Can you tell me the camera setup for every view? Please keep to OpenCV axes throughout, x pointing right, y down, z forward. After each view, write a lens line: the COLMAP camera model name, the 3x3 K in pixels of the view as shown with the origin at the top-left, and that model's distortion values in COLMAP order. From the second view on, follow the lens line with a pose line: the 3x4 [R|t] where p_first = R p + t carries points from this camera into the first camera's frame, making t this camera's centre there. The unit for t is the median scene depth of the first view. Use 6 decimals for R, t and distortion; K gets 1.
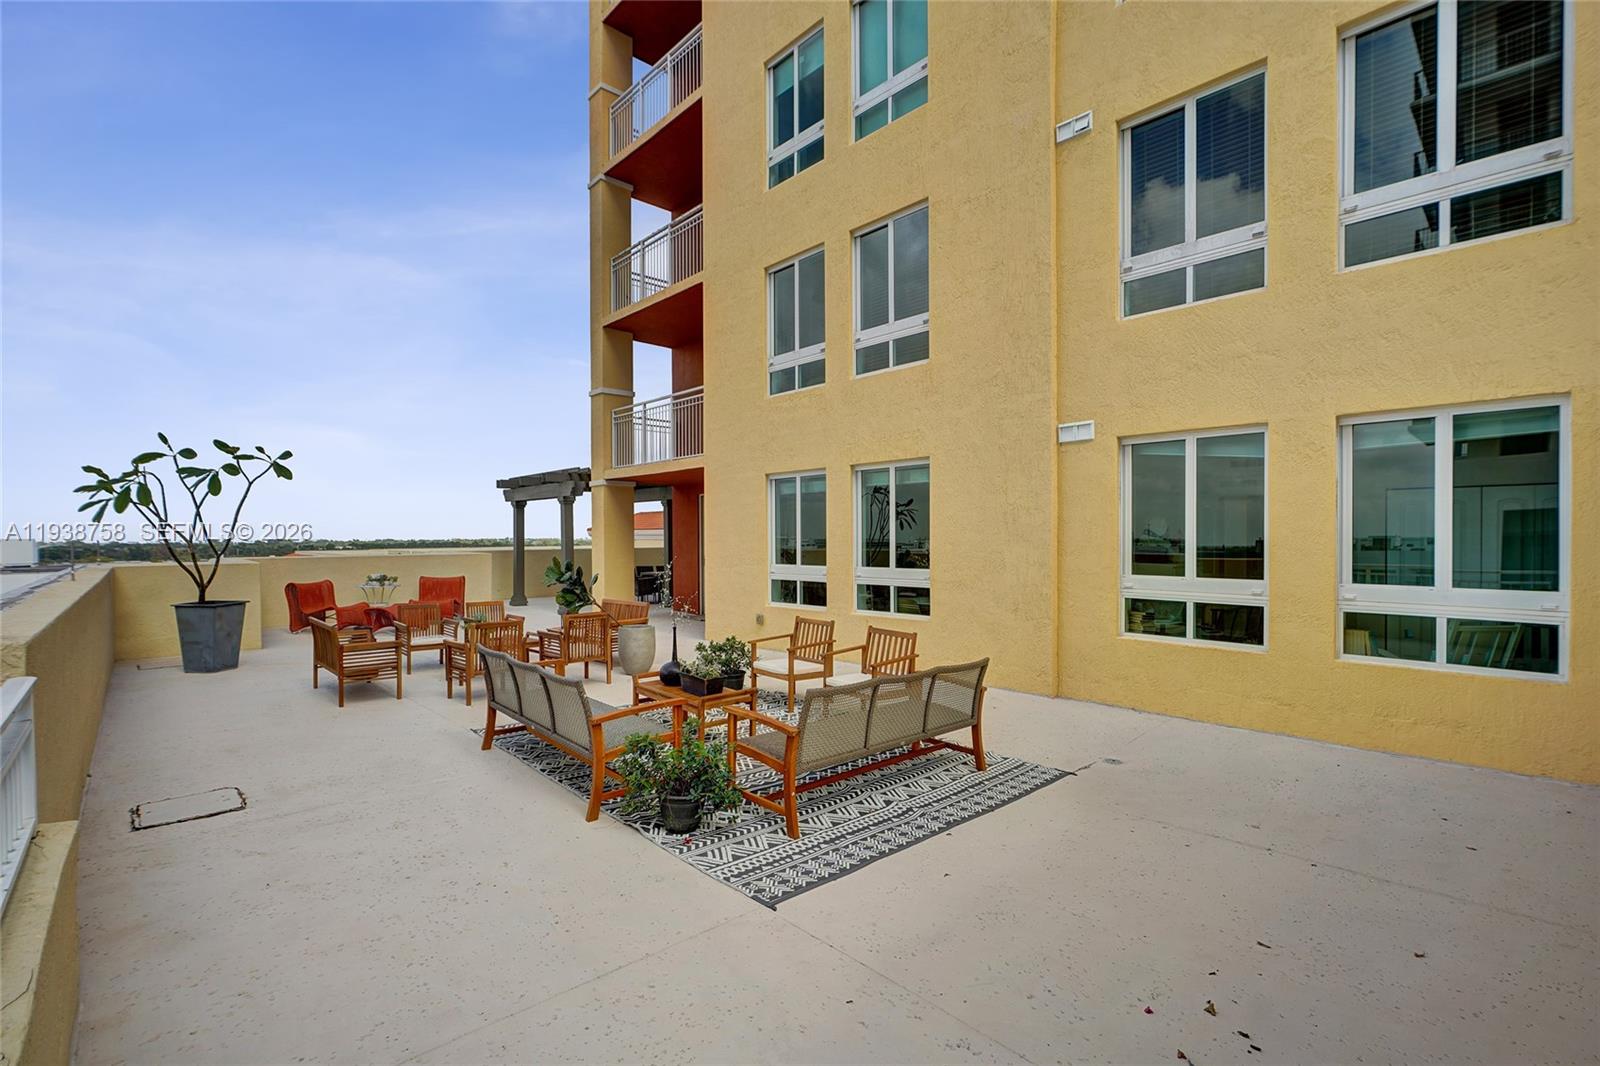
lens RADIAL K [[732.9, 0, 804.5], [0, 732.9, 546.6], [0, 0, 1]] dist [-0.002273, 0.001704]
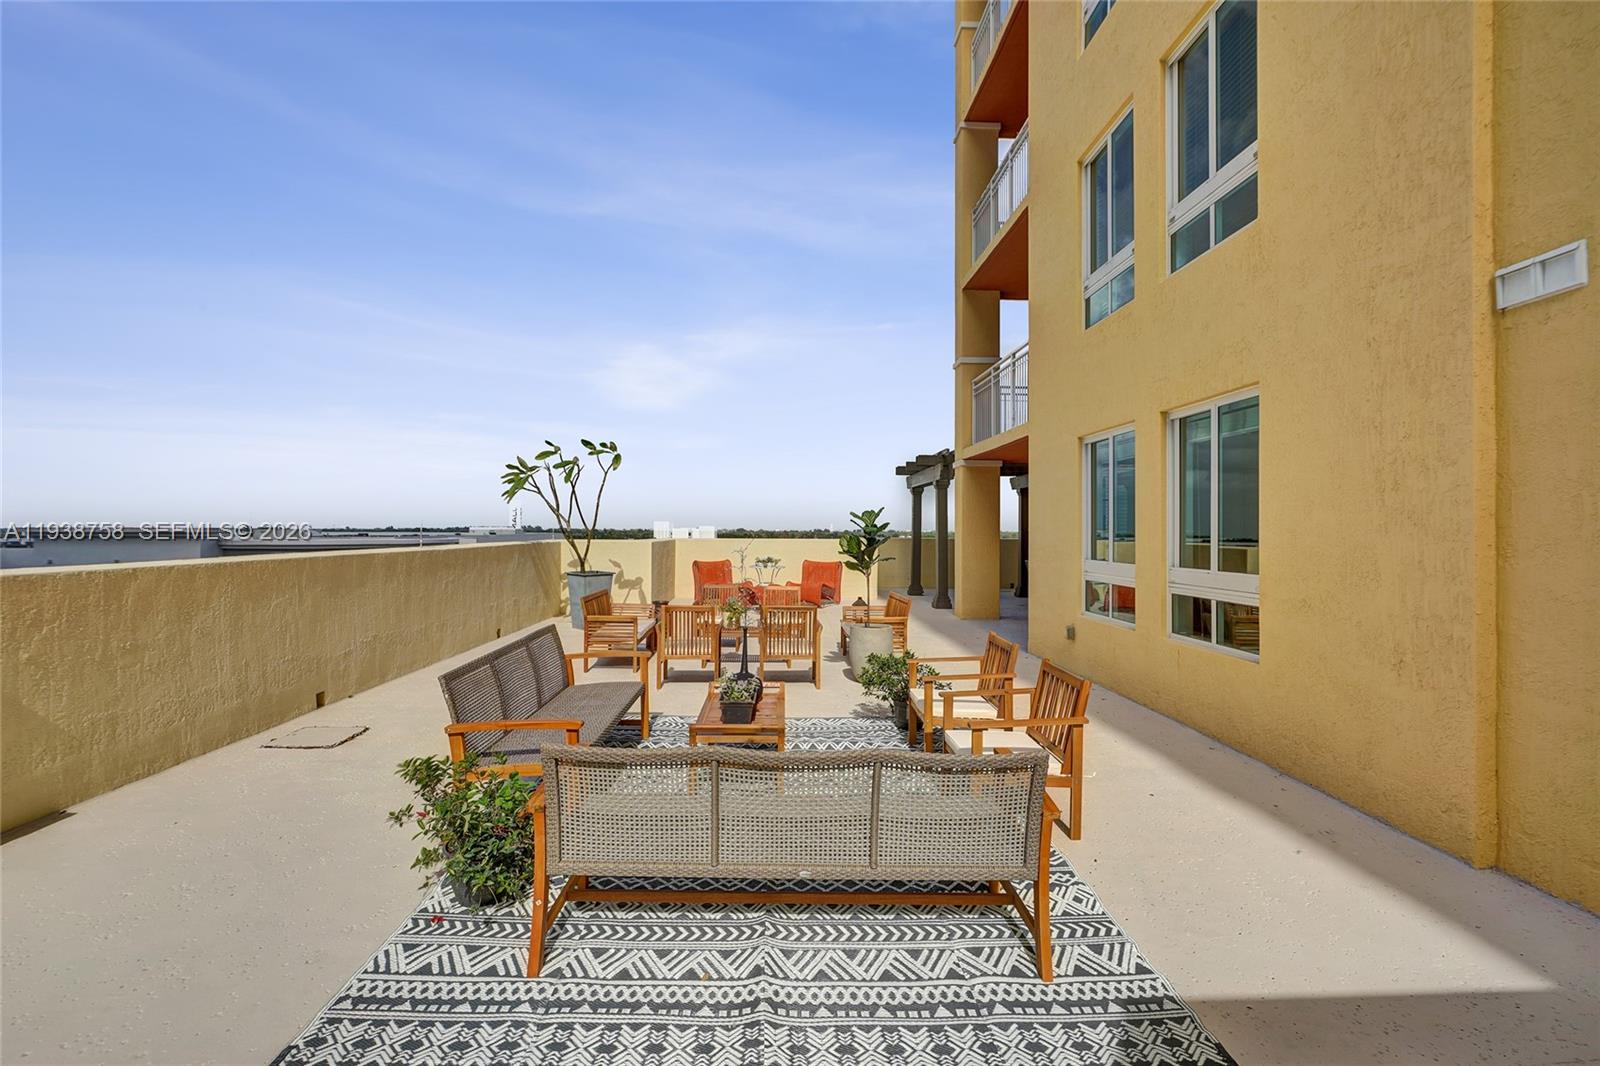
lens RADIAL K [[732.9, 0, 797.2], [0, 732.9, 524.5], [0, 0, 1]] dist [-0.002273, 0.001704]
pose [[0.748401, 0.005832, -0.663221, 0.323680], [-0.019217, 0.999732, -0.012895, 0.005624], [0.662968, 0.022396, 0.748312, 0.371754]]
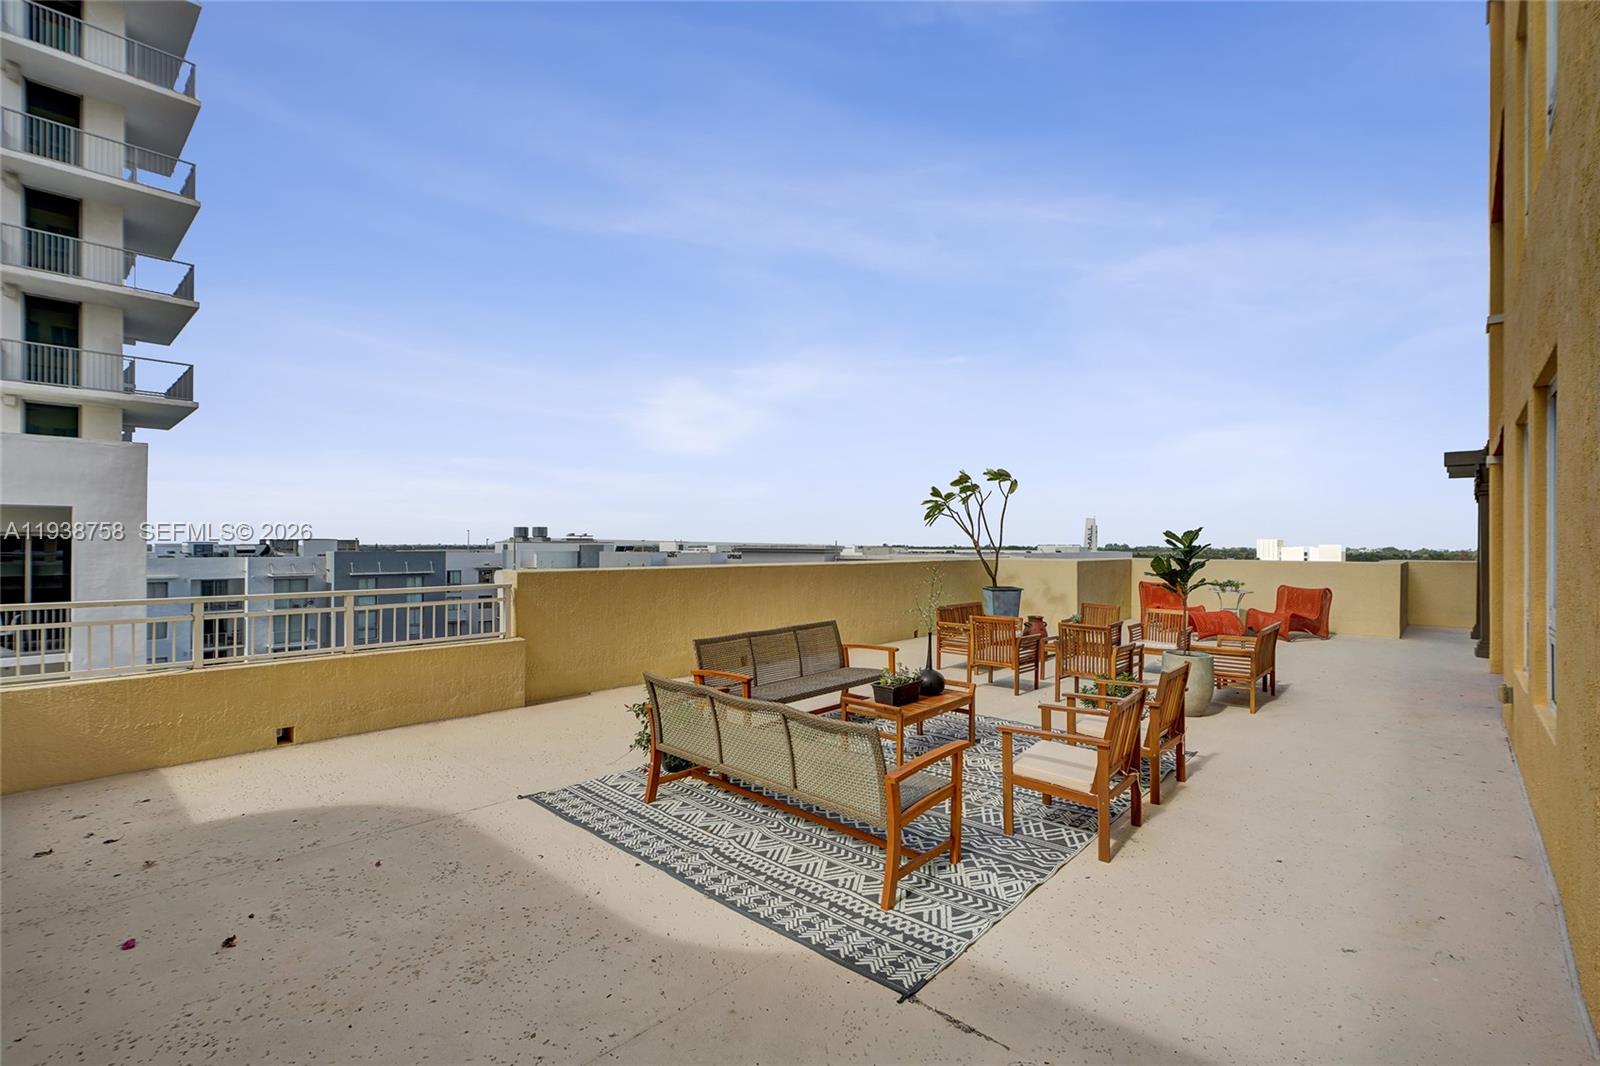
lens RADIAL K [[732.9, 0, 805.1], [0, 732.9, 524.9], [0, 0, 1]] dist [-0.002273, 0.001704]
pose [[0.079717, -0.018766, -0.996641, 0.631624], [-0.022350, 0.999538, -0.020609, -0.004998], [0.996567, 0.023918, 0.079261, 0.636531]]
